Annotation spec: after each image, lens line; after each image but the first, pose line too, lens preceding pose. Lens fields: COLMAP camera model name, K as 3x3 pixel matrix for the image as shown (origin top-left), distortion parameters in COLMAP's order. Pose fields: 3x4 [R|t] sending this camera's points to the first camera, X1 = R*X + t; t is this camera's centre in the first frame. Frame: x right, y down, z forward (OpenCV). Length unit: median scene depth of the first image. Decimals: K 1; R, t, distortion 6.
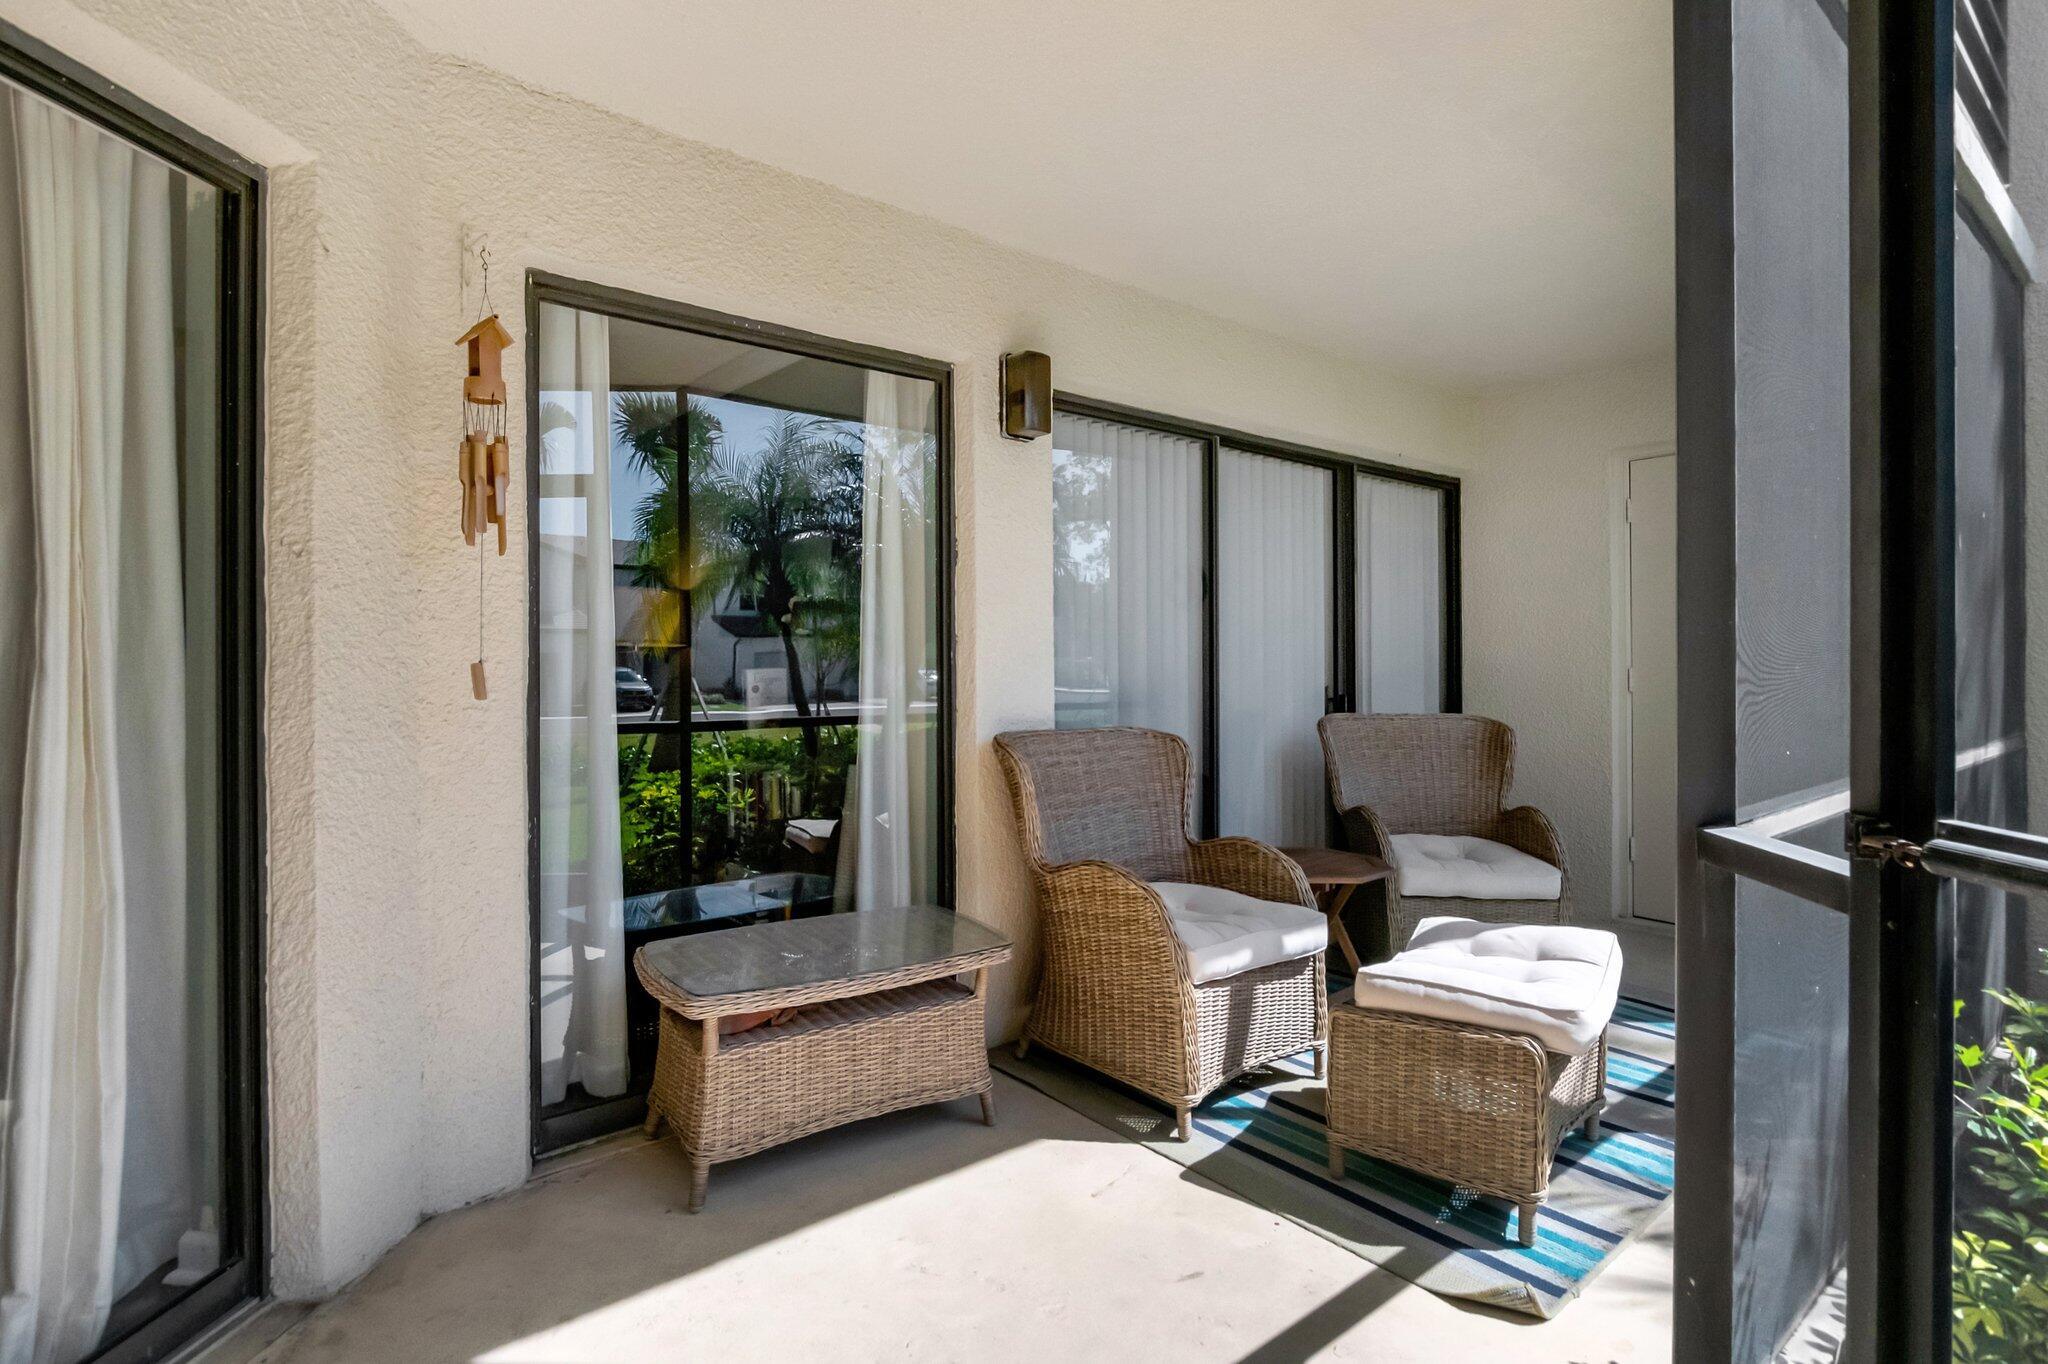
lens RADIAL K [[1031.5, 0, 1004.4], [0, 1031.5, 673.7], [0, 0, 1]] dist [-0.001908, -0.000988]
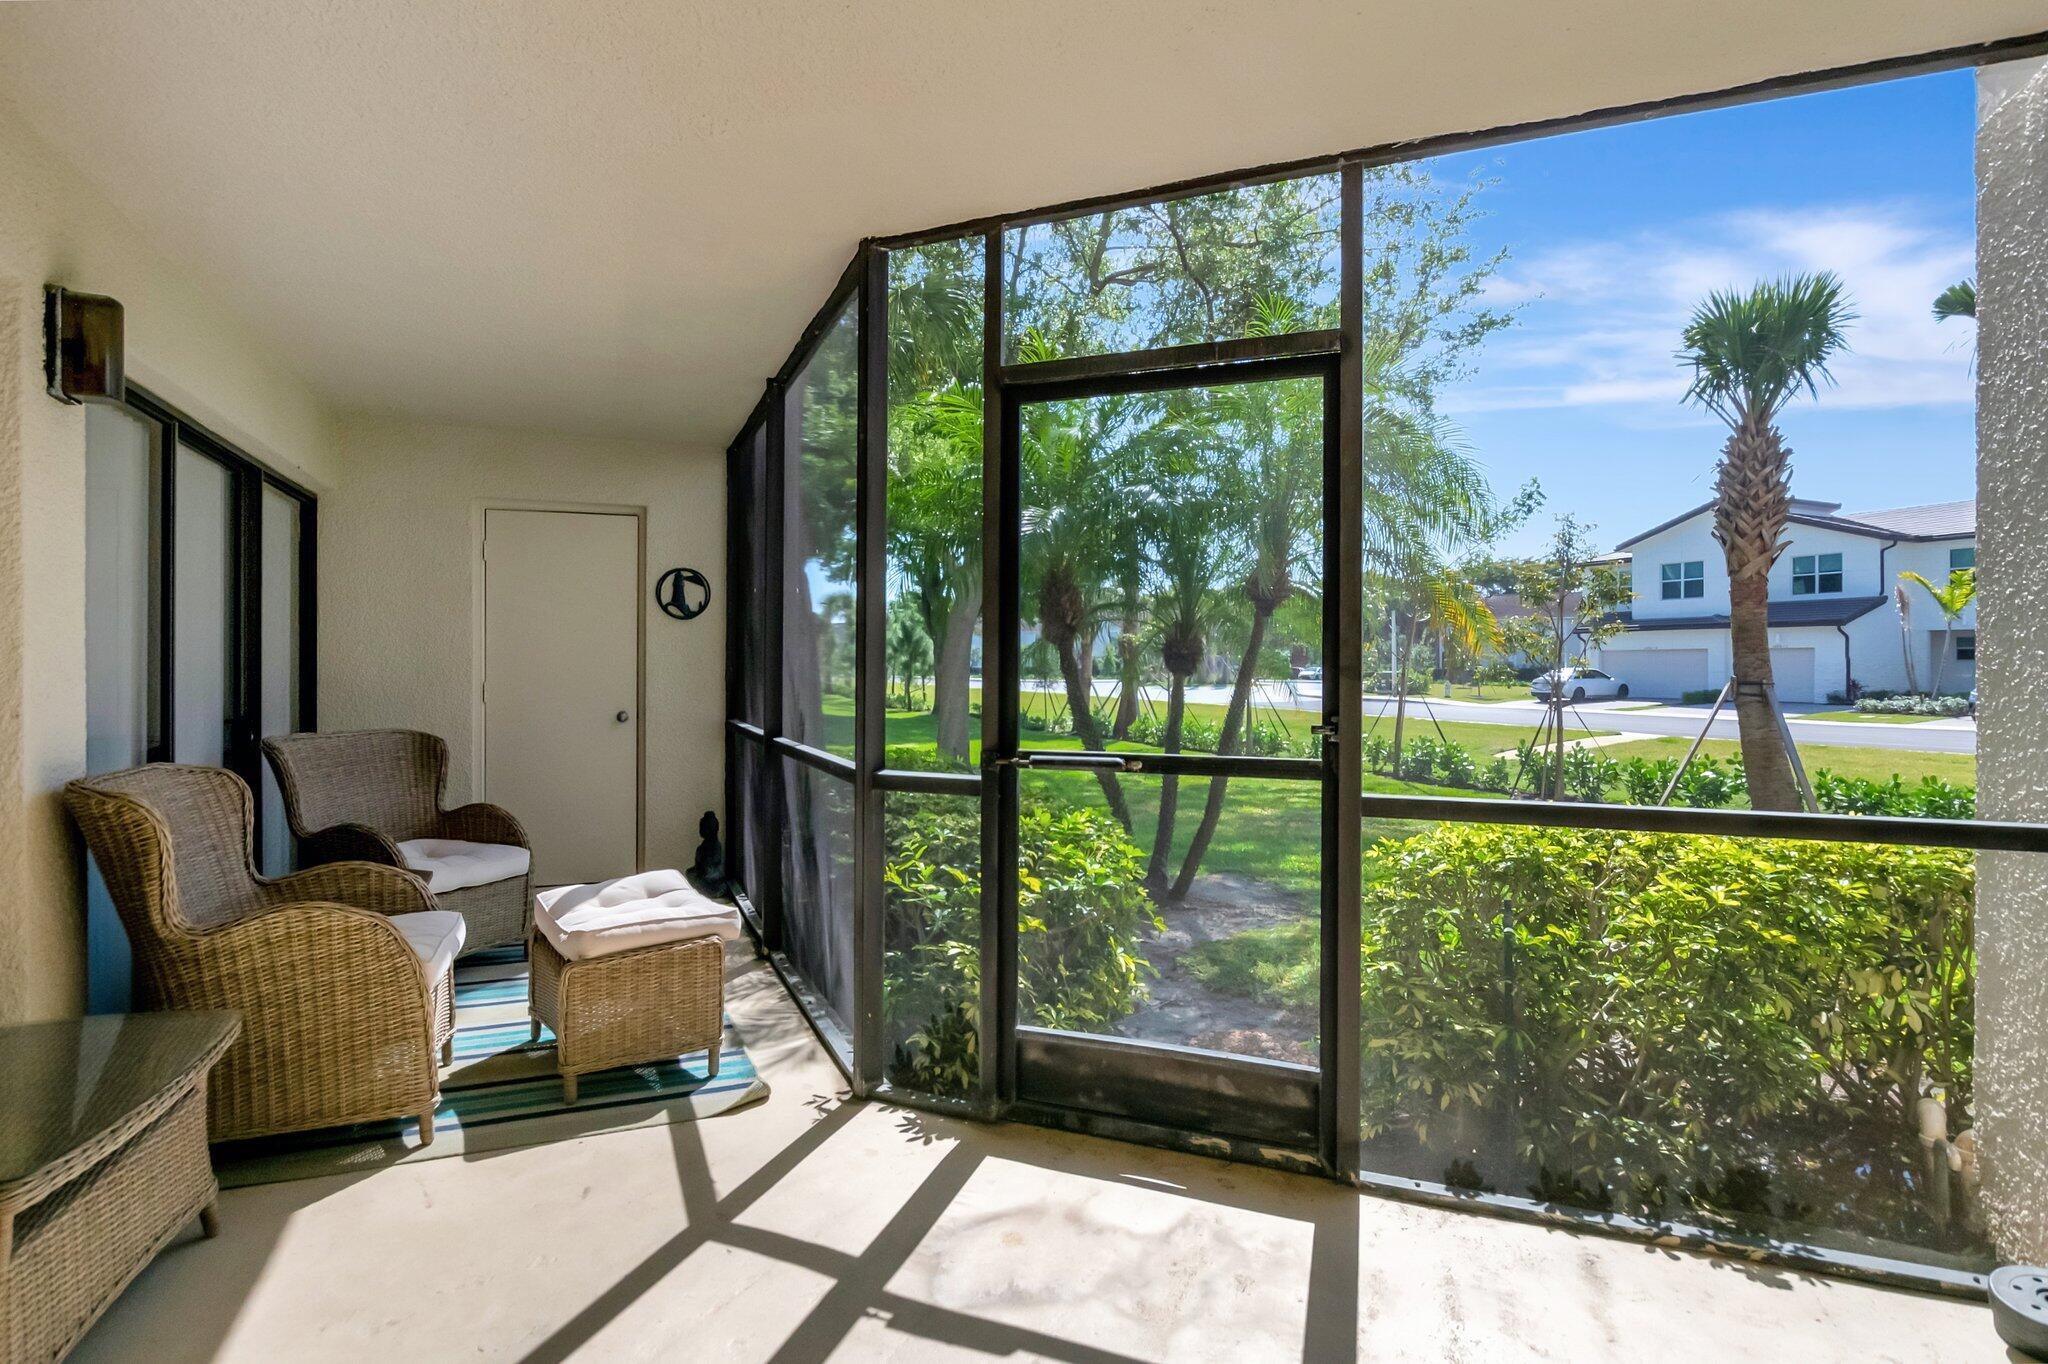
lens RADIAL K [[1026.3, 0, 1024.0], [0, 1026.3, 682.0], [0, 0, 1]] dist [0.001840, 0.000296]
pose [[0.277296, -0.010393, 0.960728, -0.640623], [0.009249, 0.999924, 0.008148, -0.019007], [-0.960740, 0.006626, 0.277371, 0.122446]]
